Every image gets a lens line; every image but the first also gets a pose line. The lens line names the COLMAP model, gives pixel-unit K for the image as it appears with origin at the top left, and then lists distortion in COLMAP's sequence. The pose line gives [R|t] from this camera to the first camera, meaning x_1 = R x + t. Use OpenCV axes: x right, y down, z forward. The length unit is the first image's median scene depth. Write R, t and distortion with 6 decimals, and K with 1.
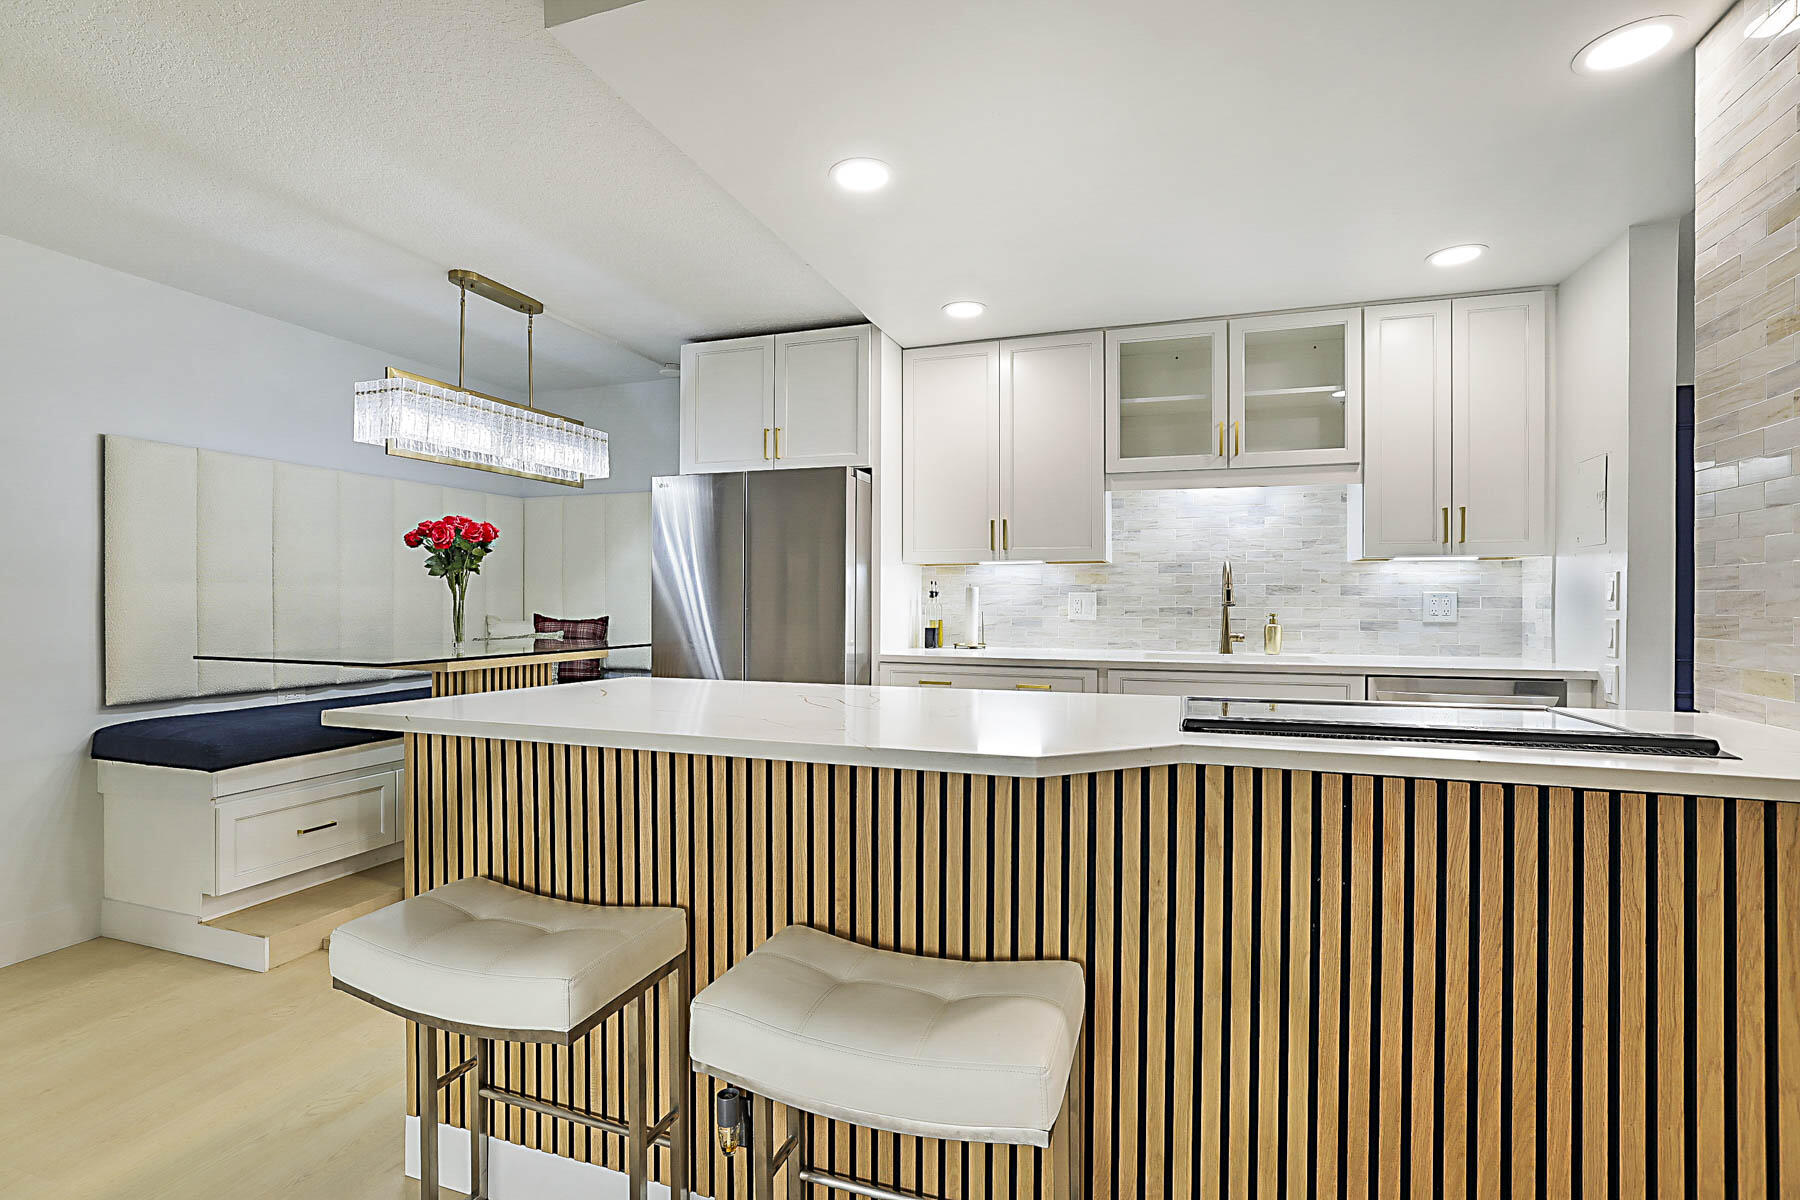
lens RADIAL K [[866.6, 0, 898.8], [0, 866.6, 595.0], [0, 0, 1]] dist [-0.013877, 0.002001]
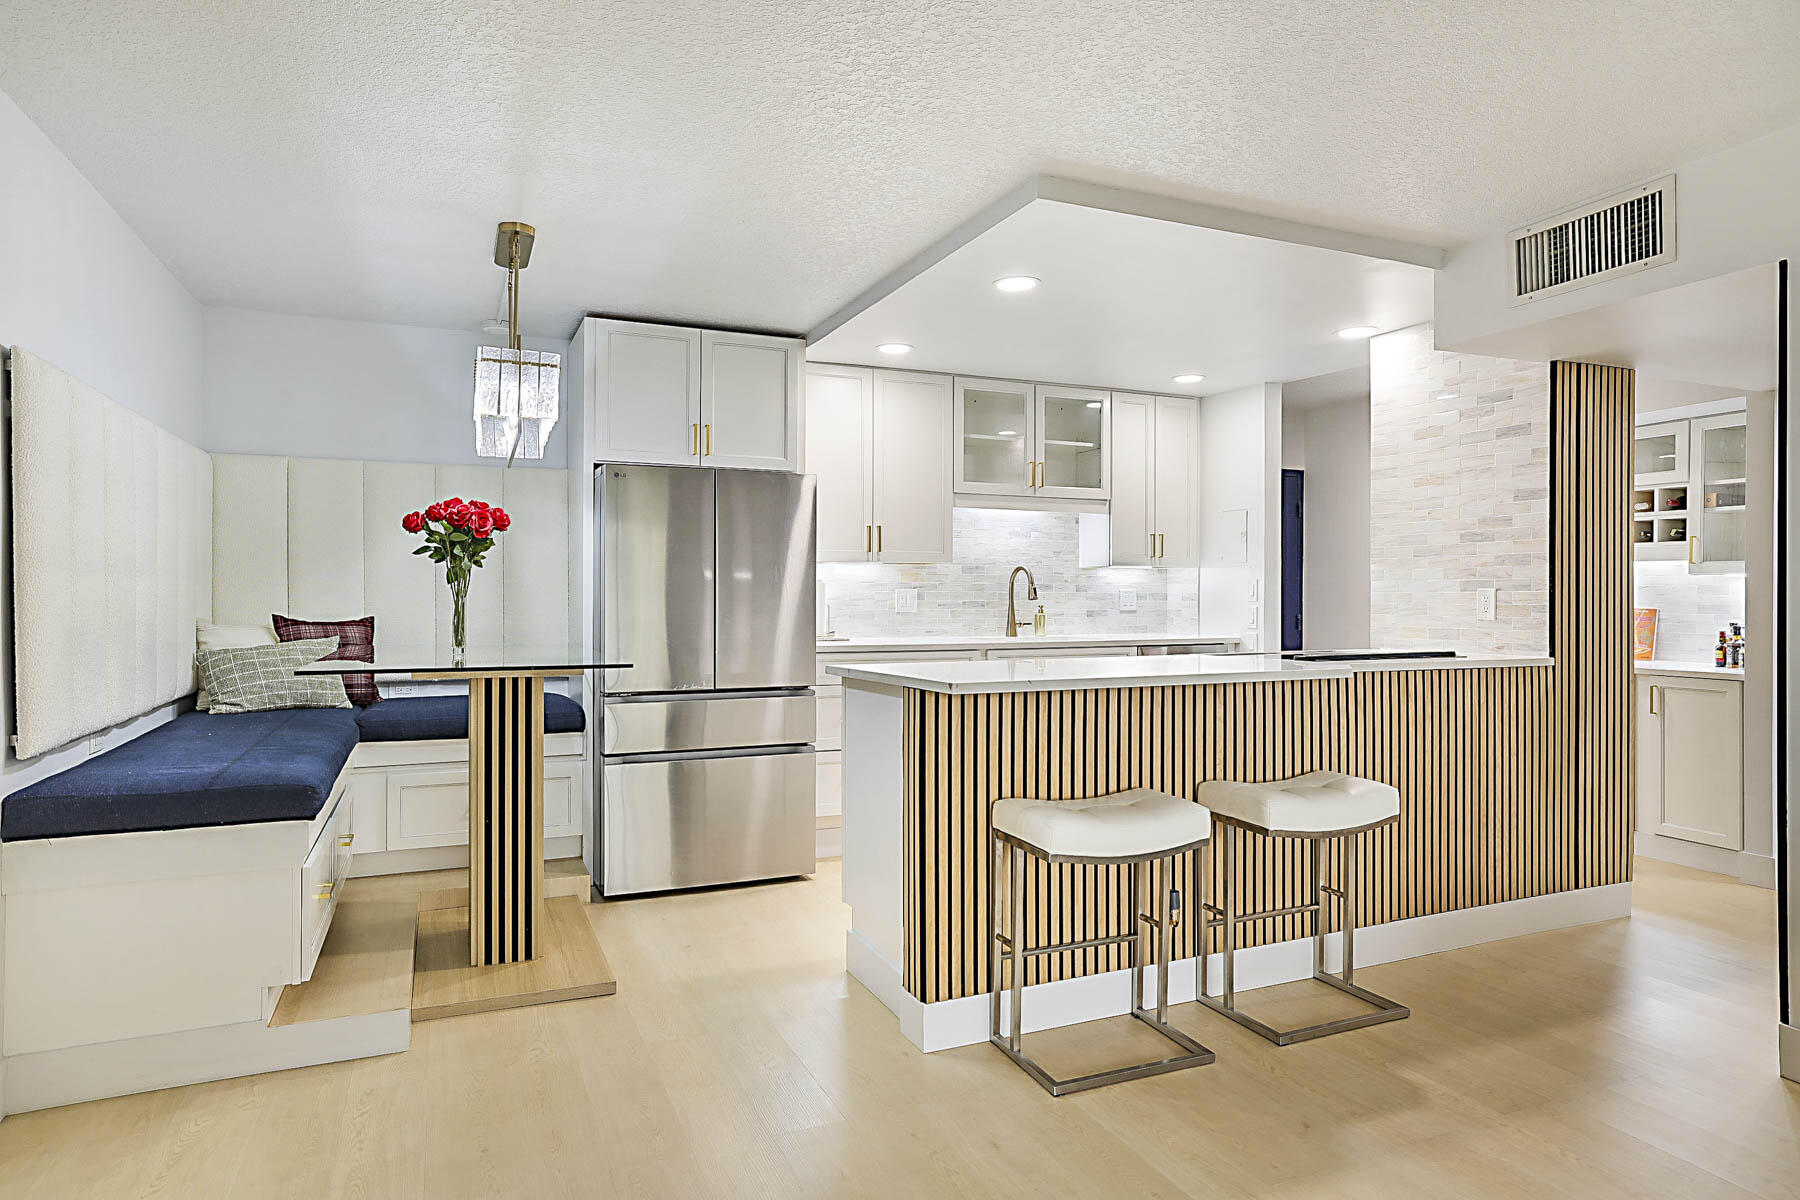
lens RADIAL K [[1031.6, 0, 895.2], [0, 1031.6, 602.2], [0, 0, 1]] dist [0.023317, 0.003560]
pose [[0.743132, -0.005605, 0.669122, -0.816317], [-0.002385, 0.999936, 0.011025, -0.000524], [-0.669141, -0.009789, 0.743071, -0.038377]]
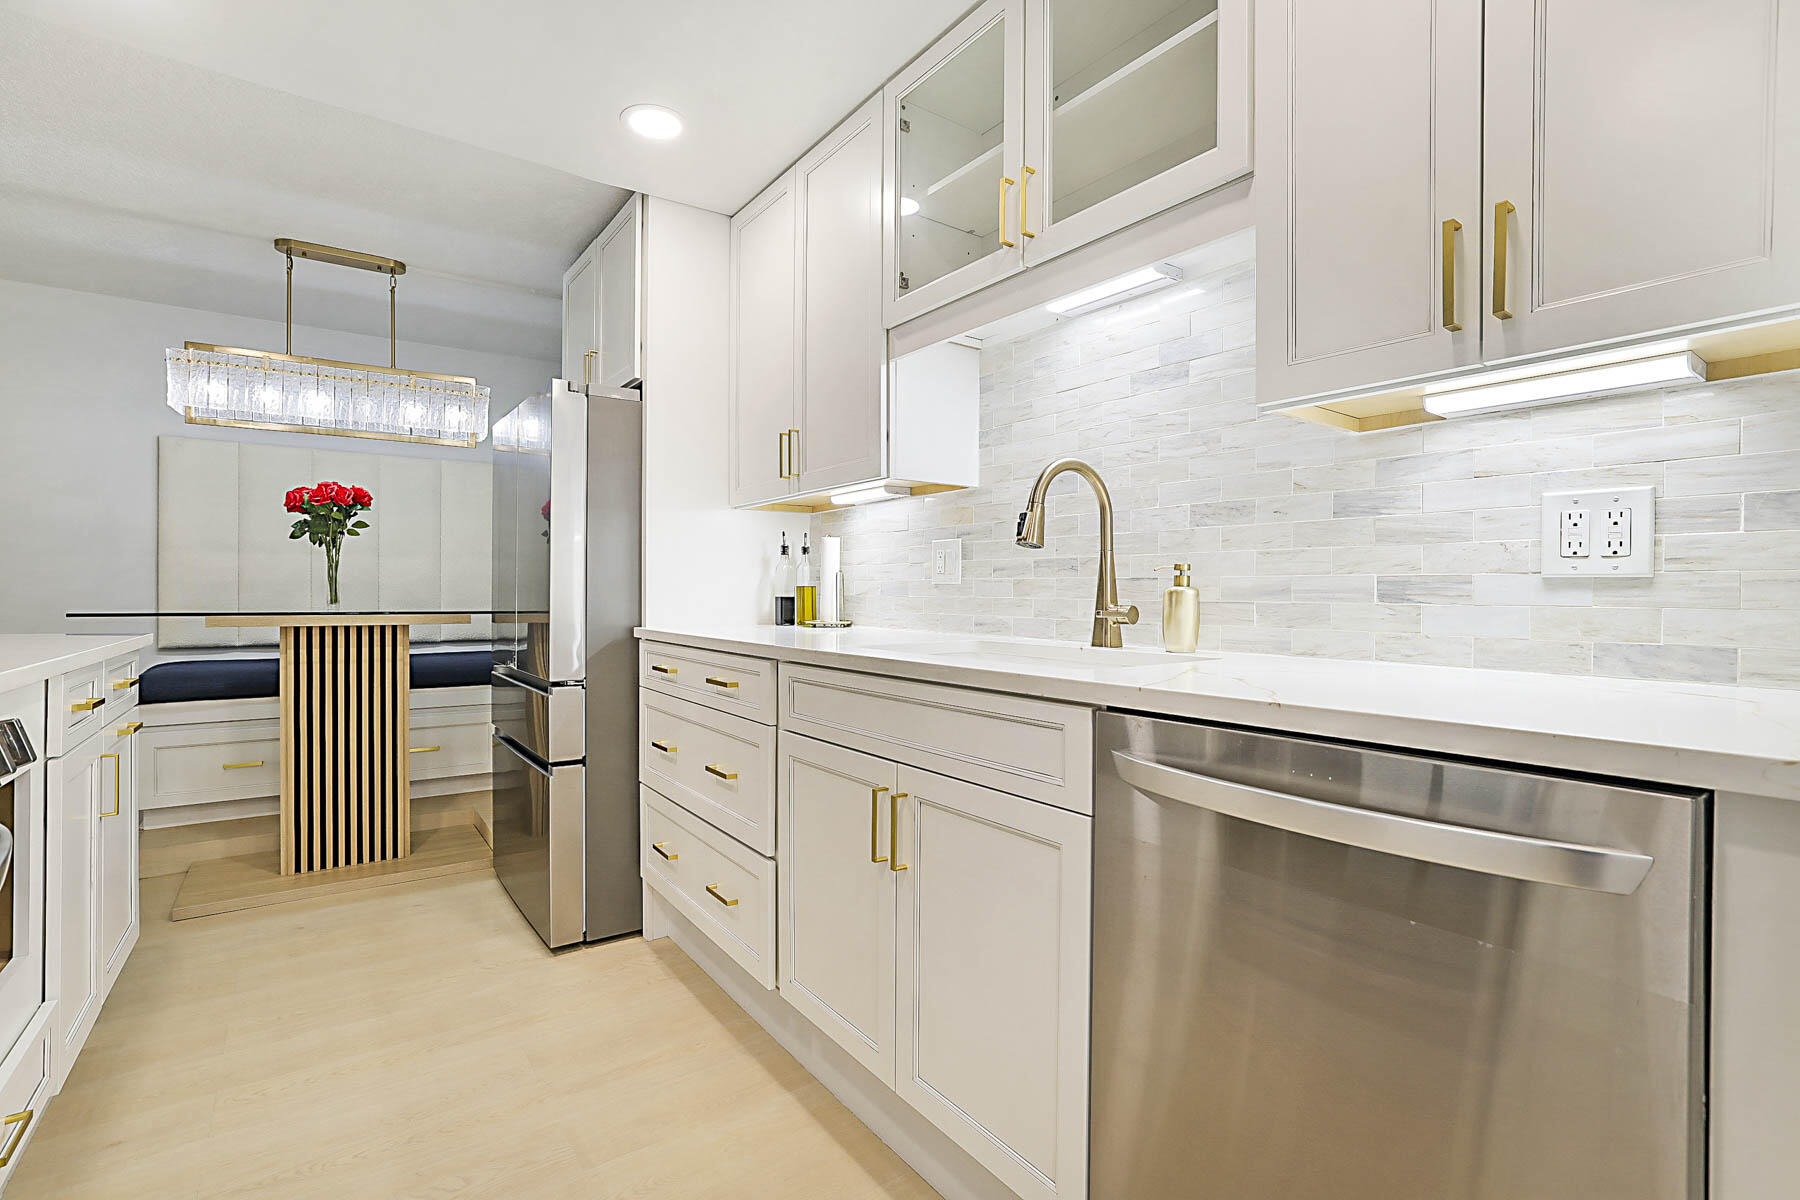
lens RADIAL K [[817.6, 0, 894.1], [0, 817.6, 601.8], [0, 0, 1]] dist [-0.023823, 0.000923]
pose [[0.817095, 0.008913, -0.576434, 0.567428], [0.000106, 0.999878, 0.015611, 0.035436], [0.576503, -0.012816, 0.816995, 0.556828]]
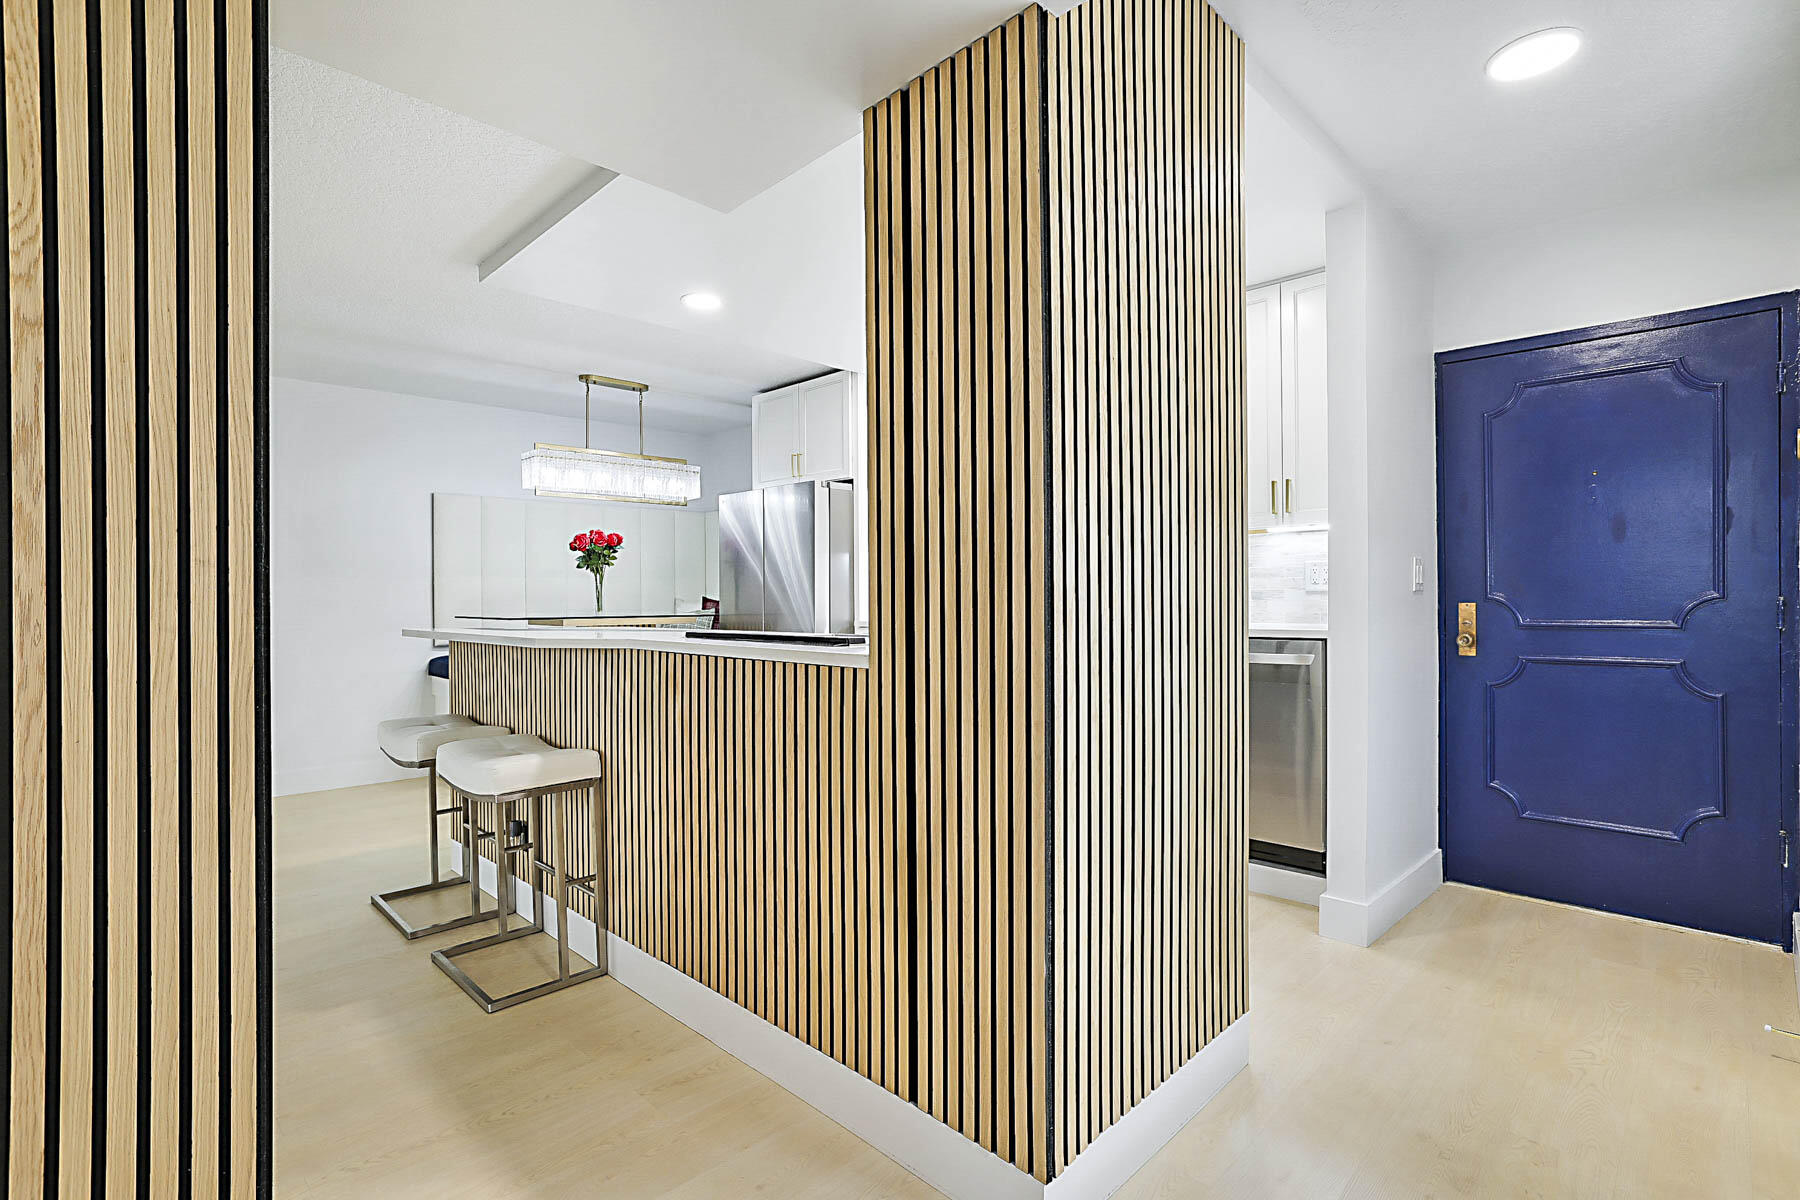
lens RADIAL K [[866.6, 0, 883.7], [0, 866.6, 606.1], [0, 0, 1]] dist [-0.013877, 0.002001]
pose [[0.899050, -0.004878, -0.437819, 0.593461], [0.010943, 0.999876, 0.011331, 0.032040], [0.437710, -0.014978, 0.898992, -0.166224]]
